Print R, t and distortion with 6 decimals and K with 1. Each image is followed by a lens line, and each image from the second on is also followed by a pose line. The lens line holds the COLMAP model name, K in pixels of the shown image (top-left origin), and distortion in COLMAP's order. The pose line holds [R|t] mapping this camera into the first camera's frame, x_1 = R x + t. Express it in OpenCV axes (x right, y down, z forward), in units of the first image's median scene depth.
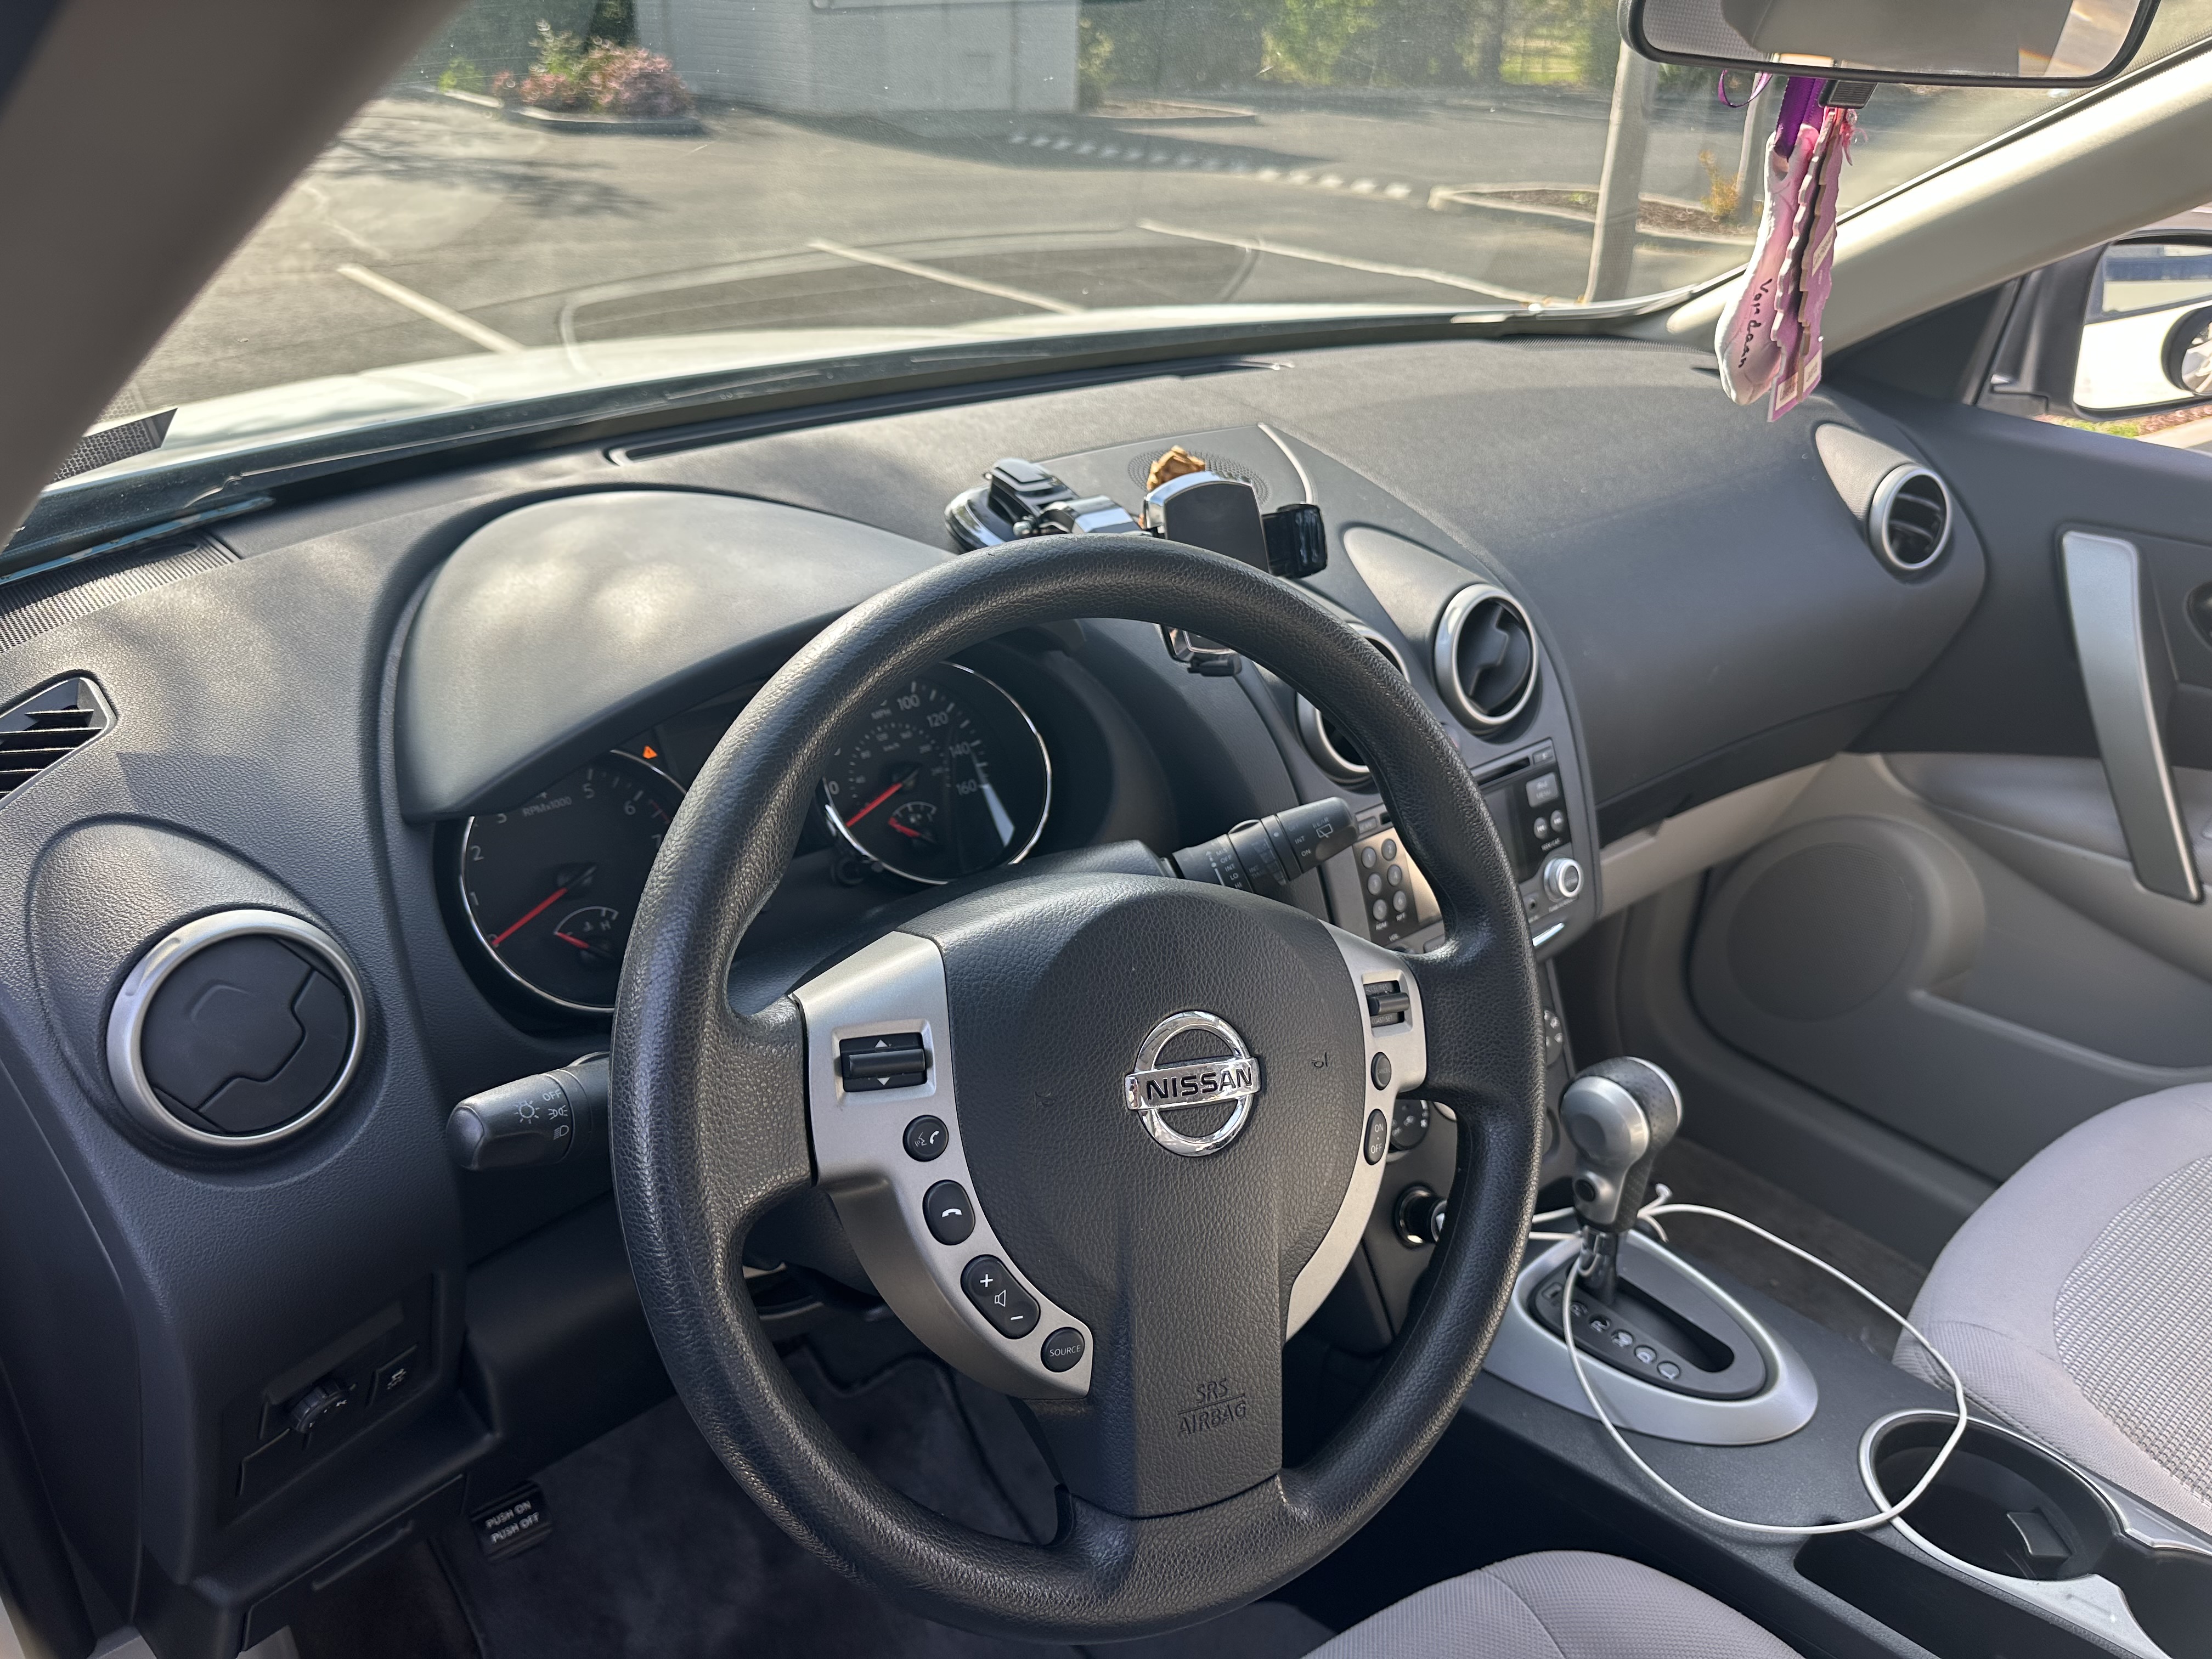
lens RADIAL K [[1562.2, 0, 1106.0], [0, 1562.2, 829.5], [0, 0, 1]] dist [-0.060427, 0.003836]
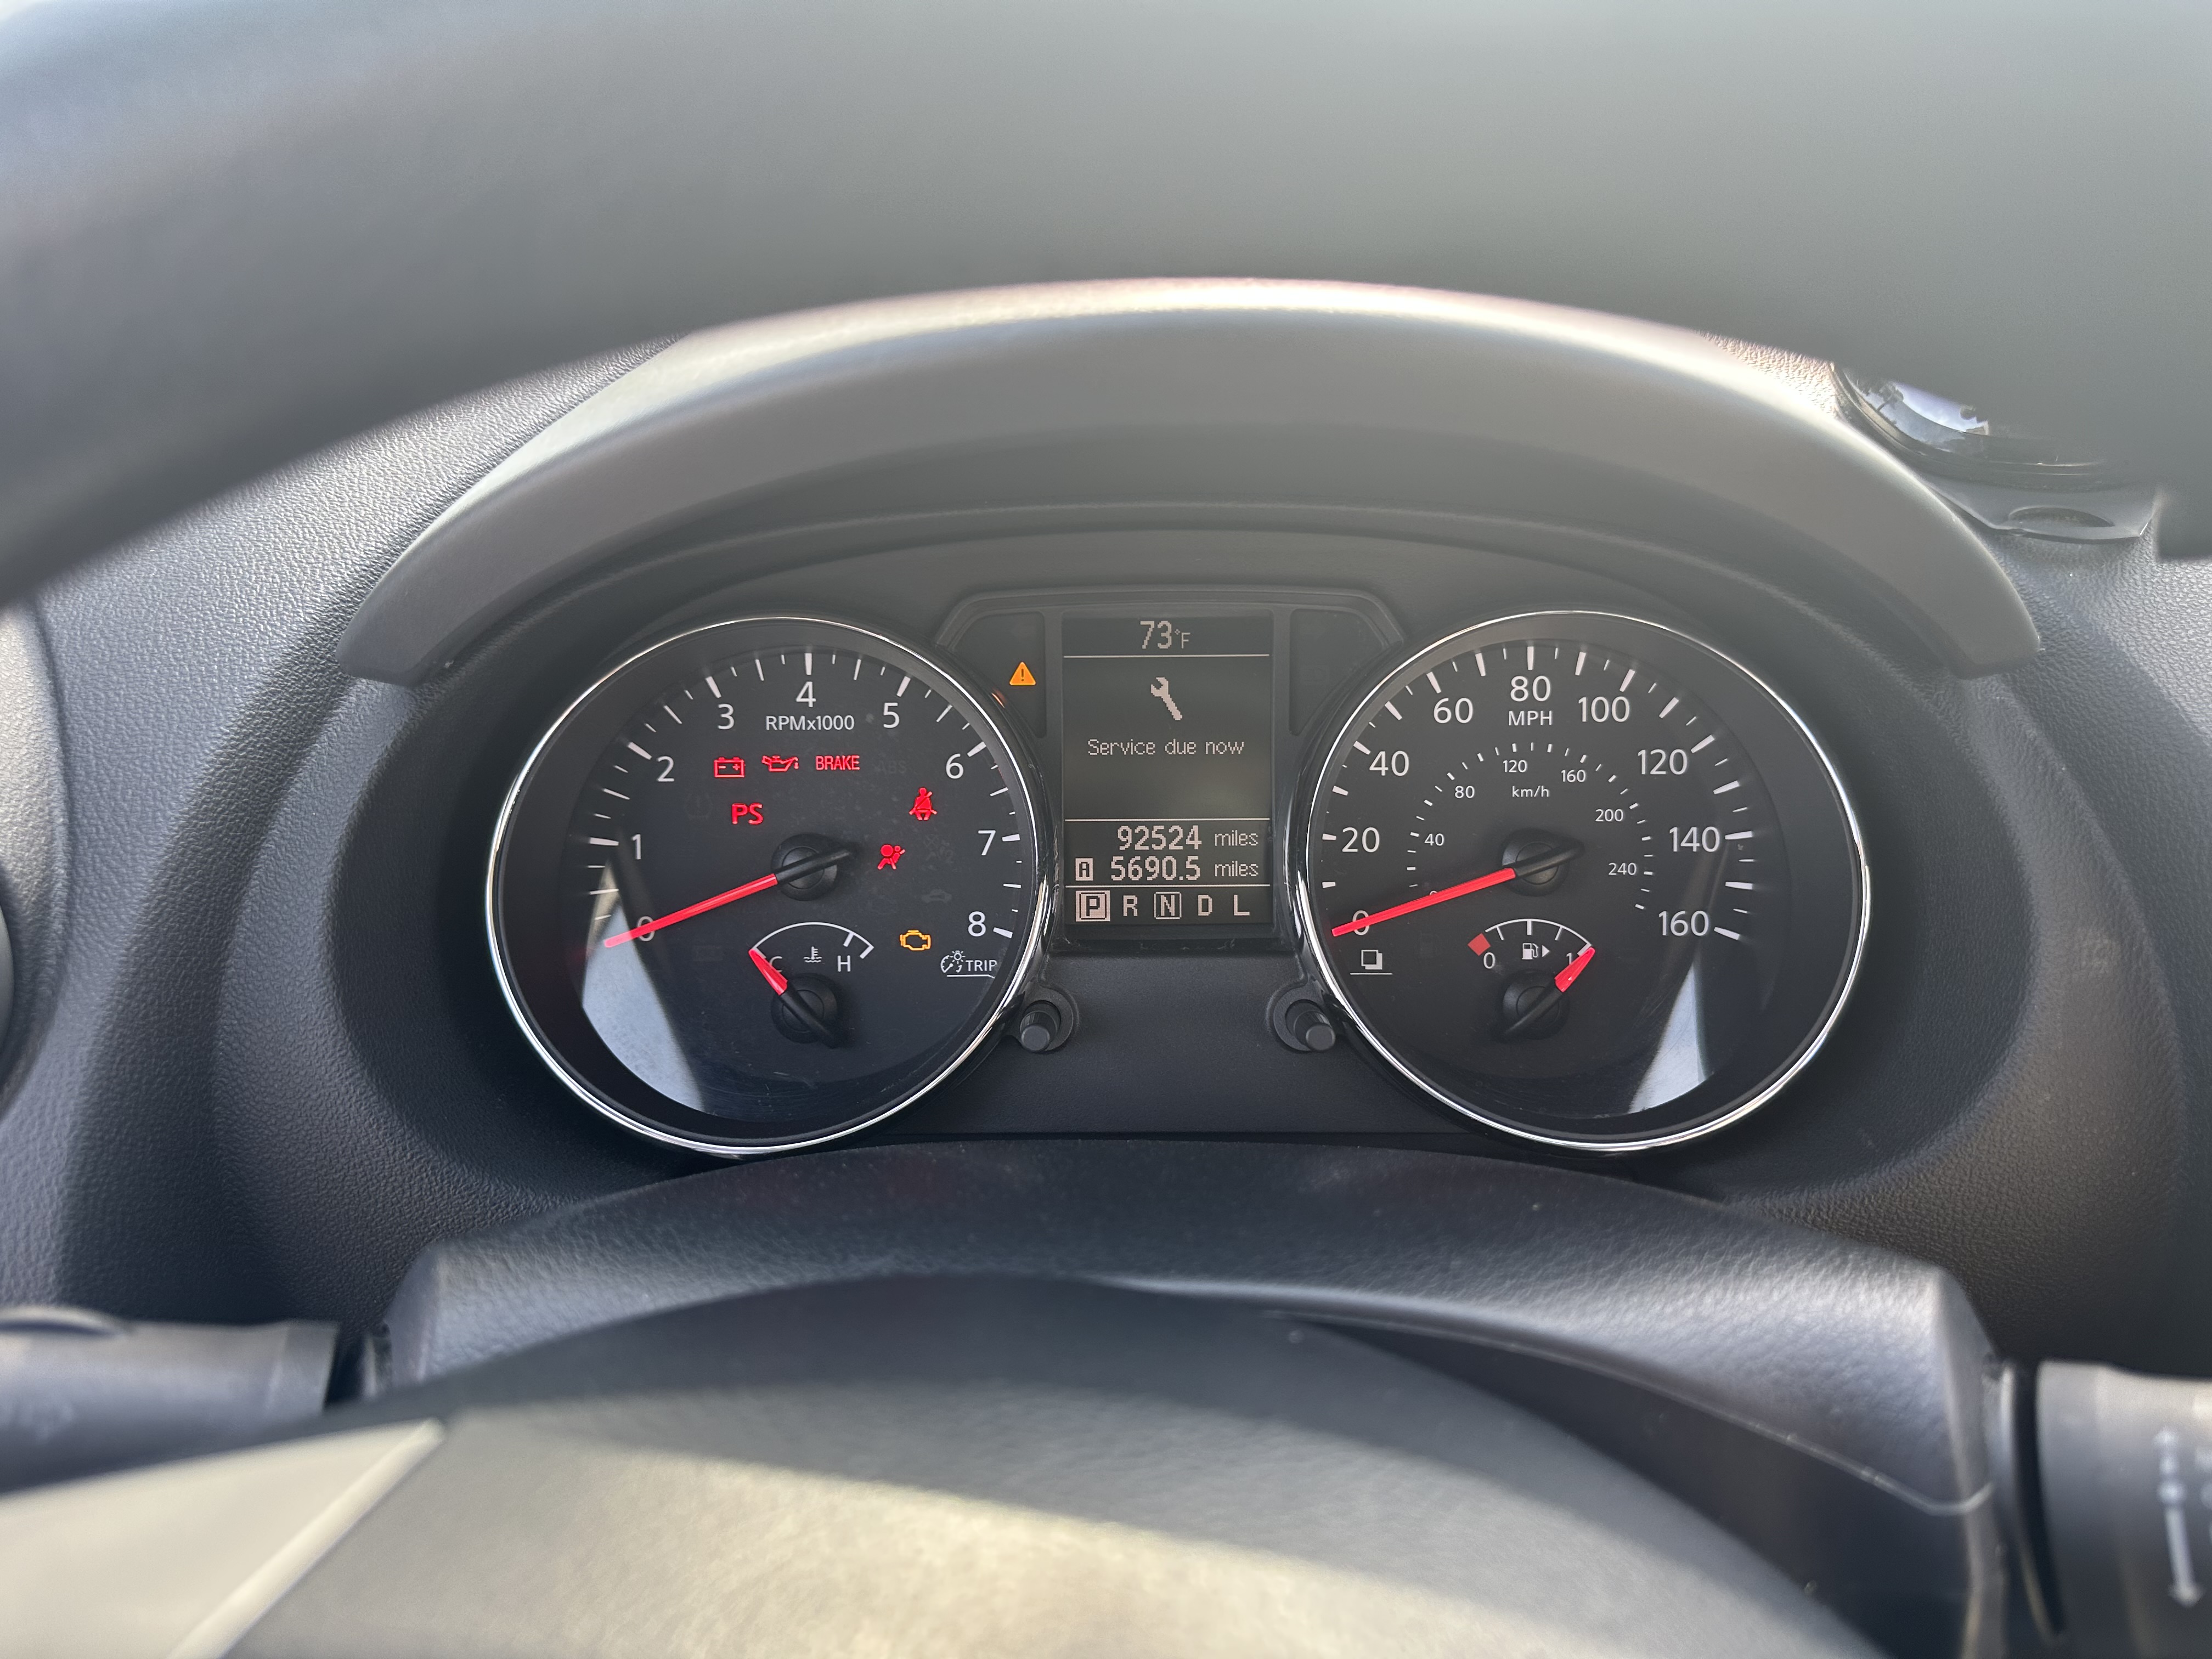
lens RADIAL K [[1567.1, 0, 1106.0], [0, 1567.1, 829.5], [0, 0, 1]] dist [0.007161, 0.004961]
pose [[0.753341, 0.276435, -0.596709, 0.050540], [-0.270118, 0.957357, 0.102490, -0.055895], [0.599595, 0.083972, 0.795886, 0.549931]]
